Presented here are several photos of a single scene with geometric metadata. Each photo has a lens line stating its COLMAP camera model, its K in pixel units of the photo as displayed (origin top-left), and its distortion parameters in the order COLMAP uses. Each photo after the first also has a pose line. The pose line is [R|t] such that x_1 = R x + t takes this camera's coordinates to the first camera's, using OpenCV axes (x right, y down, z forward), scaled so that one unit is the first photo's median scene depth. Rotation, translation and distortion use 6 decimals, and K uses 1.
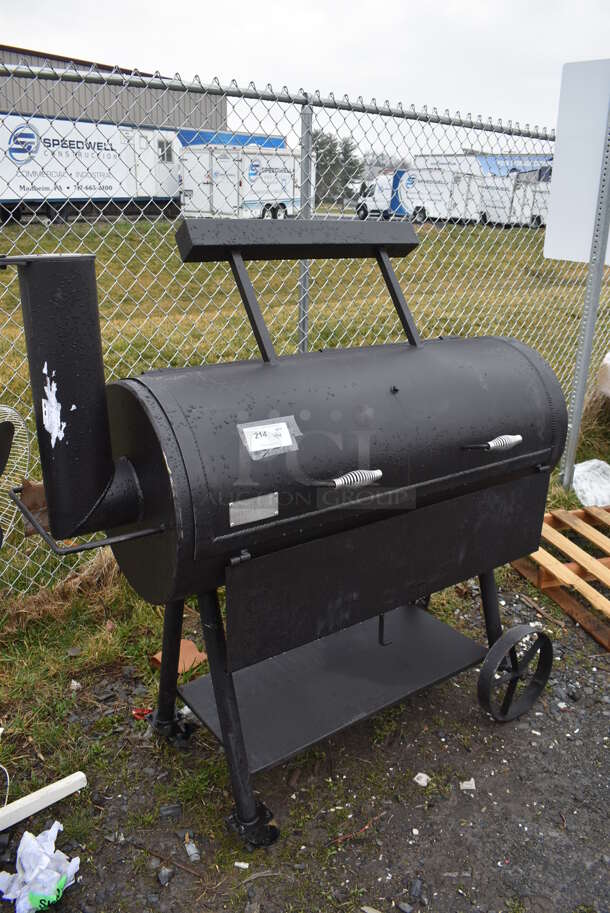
lens RADIAL K [[709.7, 0, 306.1], [0, 709.7, 458.1], [0, 0, 1]] dist [-0.100297, 0.019245]
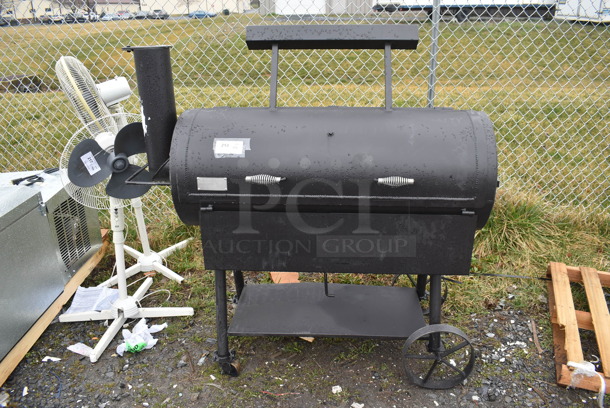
lens RADIAL K [[474.2, 0, 306.3], [0, 474.2, 201.4], [0, 0, 1]] dist [-0.100297, 0.019245]
pose [[0.772515, 0.211929, -0.598588, 0.661655], [-0.184404, 0.976911, 0.107889, -0.047711], [0.607632, 0.027036, 0.793759, 0.123420]]
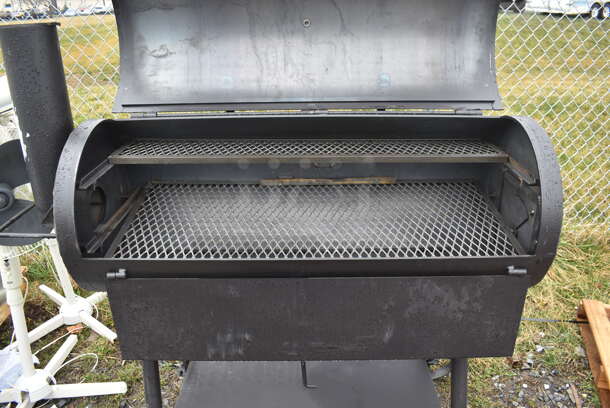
lens RADIAL K [[474.2, 0, 308.6], [0, 474.2, 201.0], [0, 0, 1]] dist [-0.100297, 0.019245]
pose [[0.813448, 0.198470, -0.546728, 0.449848], [-0.168269, 0.980087, 0.105426, -0.093854], [0.556765, 0.006239, 0.830647, 0.398438]]
